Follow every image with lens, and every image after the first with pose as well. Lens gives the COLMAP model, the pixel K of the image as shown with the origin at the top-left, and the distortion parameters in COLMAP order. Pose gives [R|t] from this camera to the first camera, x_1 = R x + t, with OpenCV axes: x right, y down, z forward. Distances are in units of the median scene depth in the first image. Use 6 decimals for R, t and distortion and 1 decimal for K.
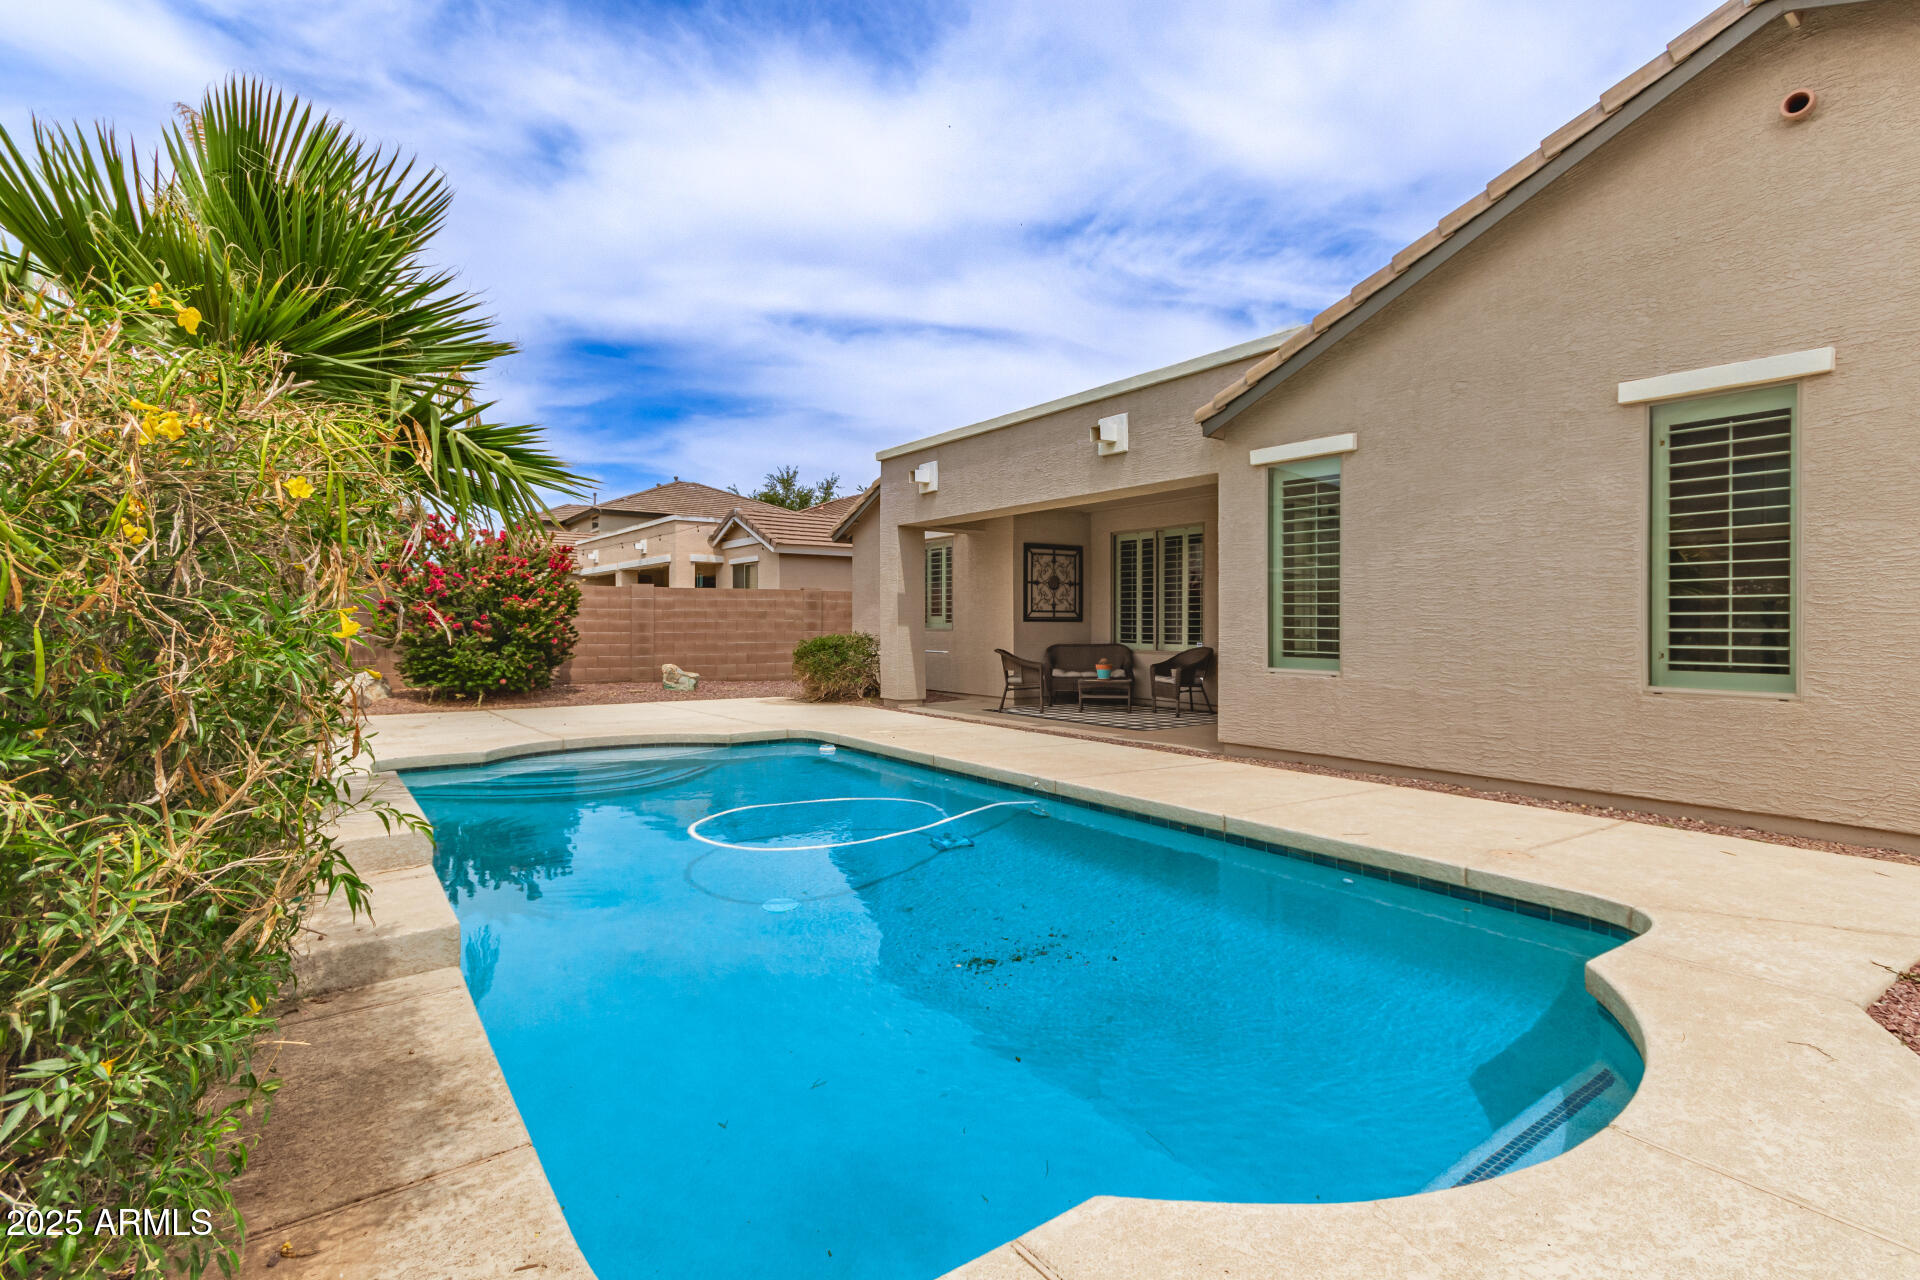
lens RADIAL K [[920.4, 0, 959.4], [0, 920.4, 633.5], [0, 0, 1]] dist [0.000072, 0.006306]
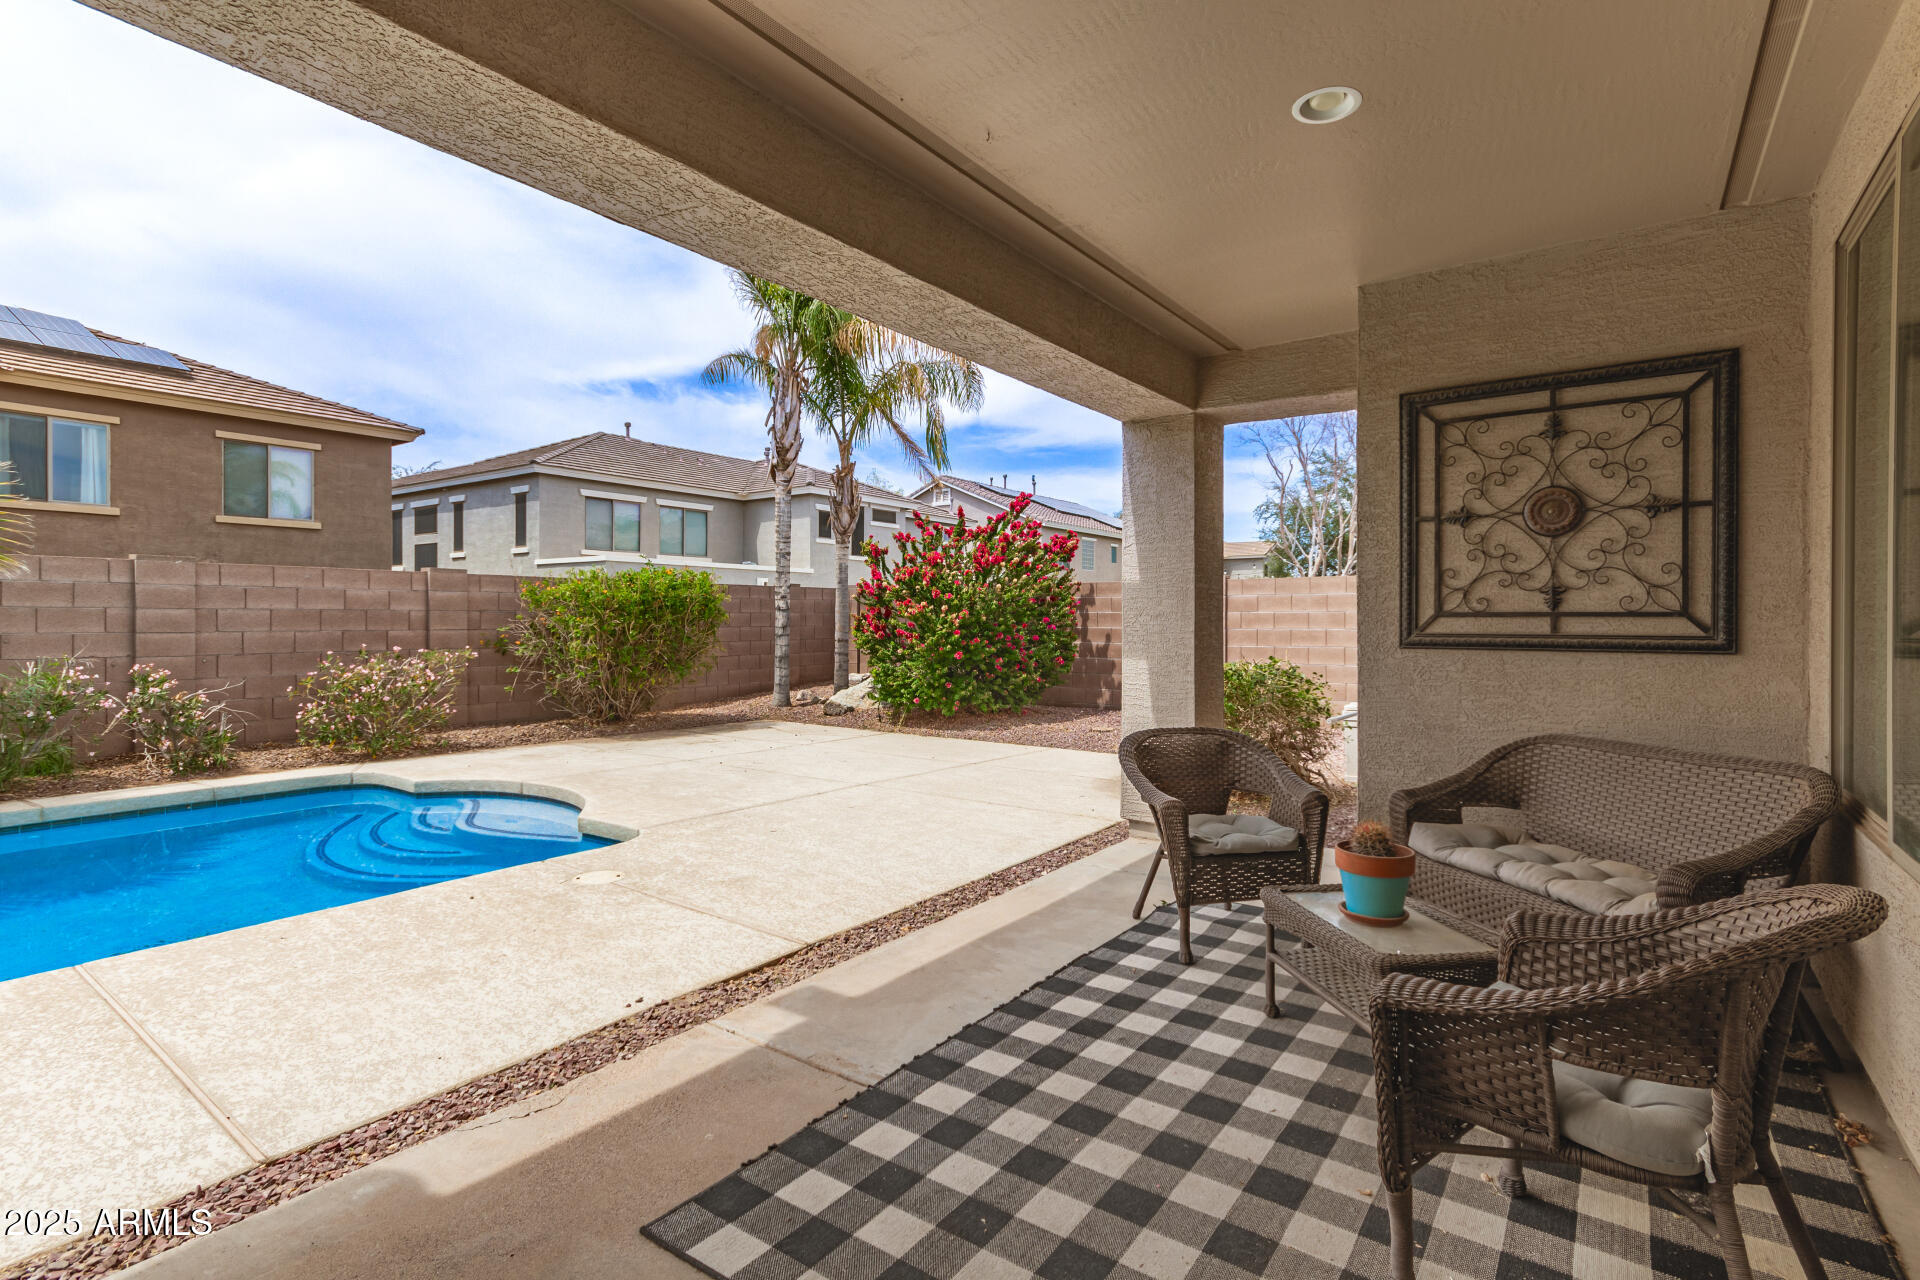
lens RADIAL K [[920.4, 0, 959.4], [0, 920.4, 633.5], [0, 0, 1]] dist [0.000072, 0.006306]
pose [[0.327604, 0.014773, -0.944700, 0.312064], [-0.012773, 0.999856, 0.011206, -0.019359], [0.944729, 0.008396, 0.327746, 0.755224]]
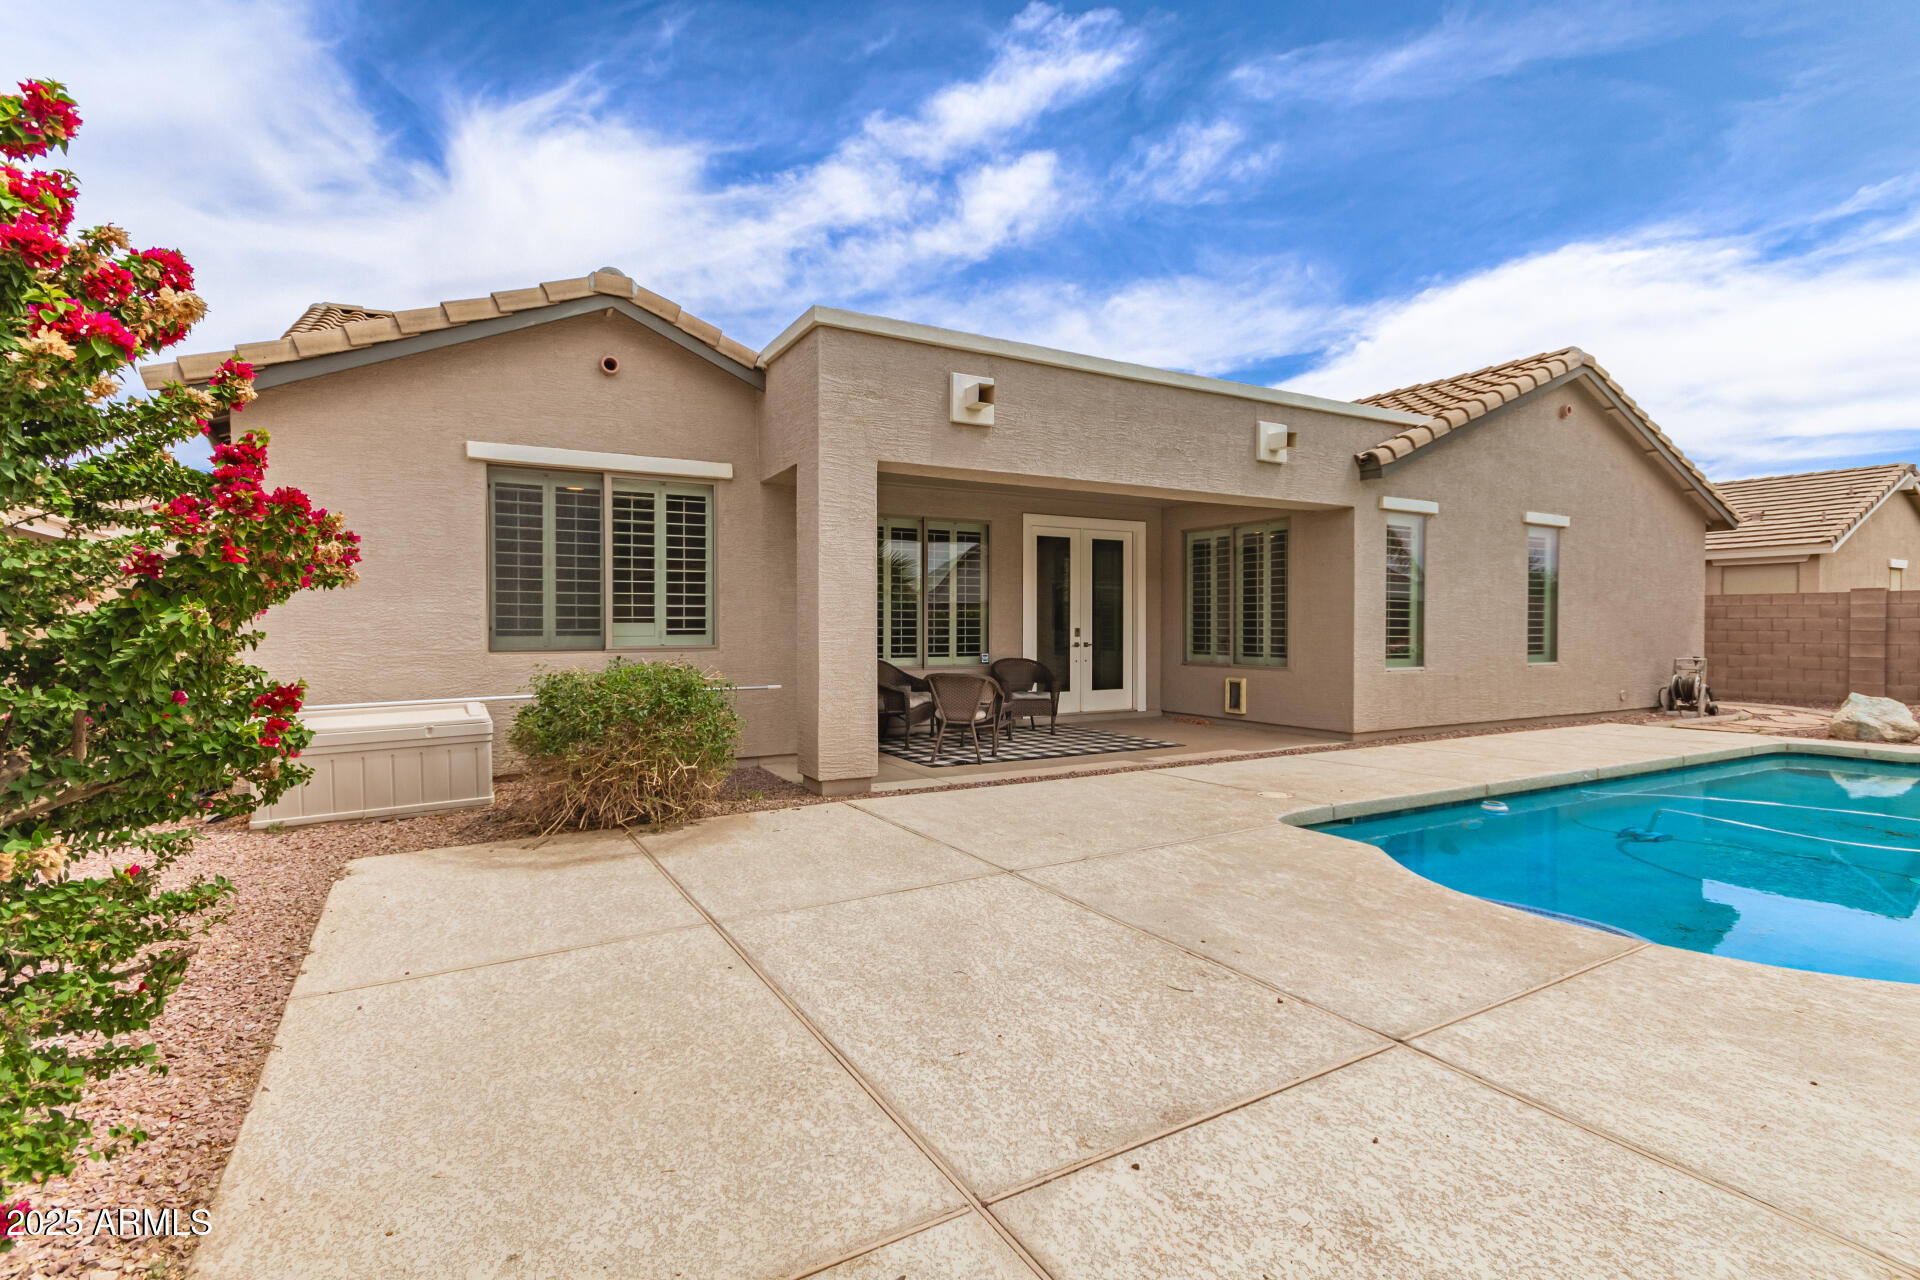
lens RADIAL K [[920.4, 0, 959.4], [0, 920.4, 633.5], [0, 0, 1]] dist [0.000072, 0.006306]
pose [[0.094253, -0.010910, 0.995488, -0.590161], [0.010097, 0.999899, 0.010003, -0.017291], [-0.995497, 0.009109, 0.094354, 0.866595]]
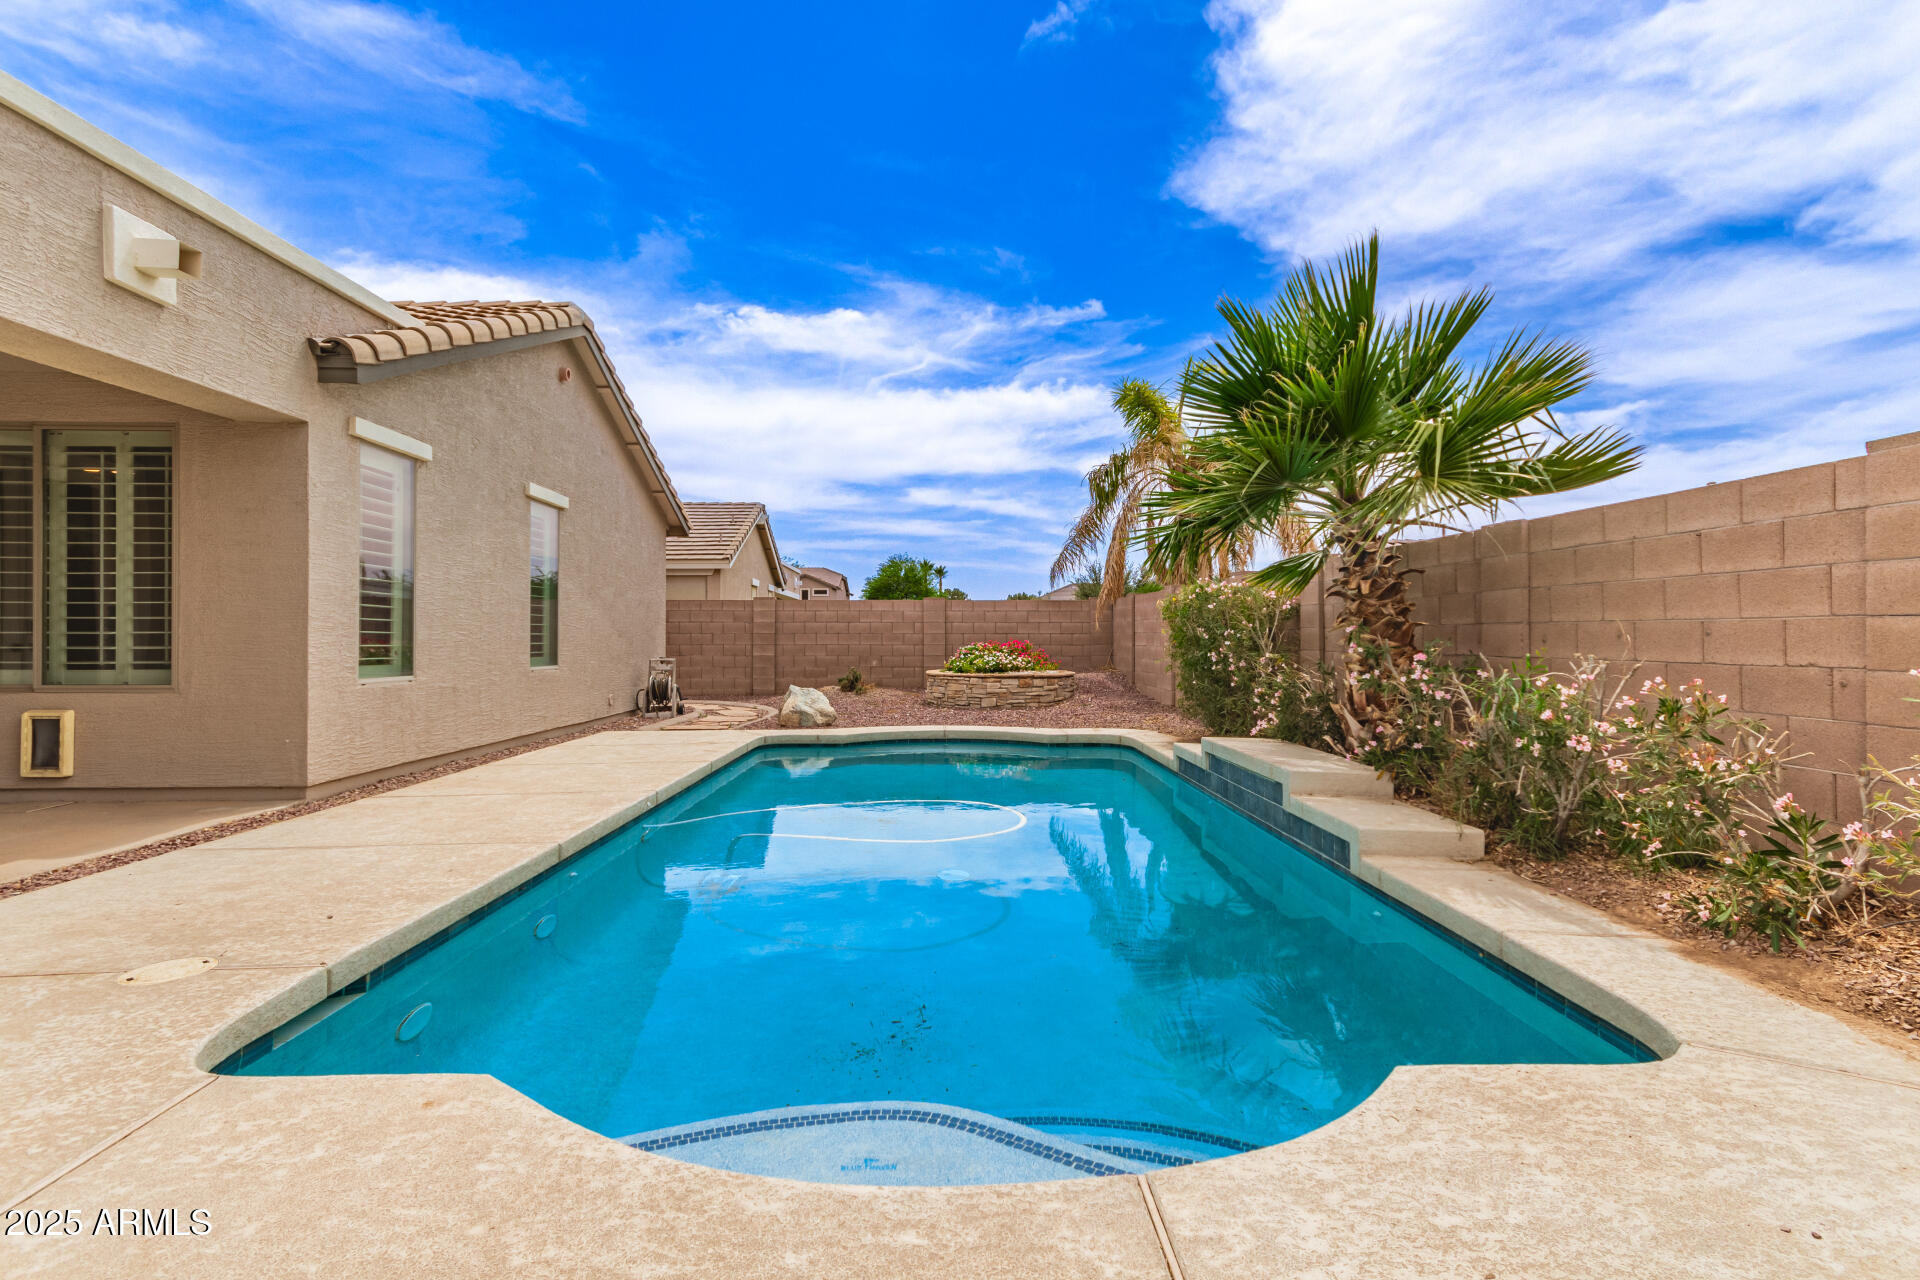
lens RADIAL K [[920.4, 0, 959.4], [0, 920.4, 633.5], [0, 0, 1]] dist [0.000072, 0.006306]
pose [[-0.828226, 0.000645, 0.560393, -0.351079], [0.004110, 0.999979, 0.004924, -0.003768], [-0.560379, 0.006382, -0.828212, 0.819671]]
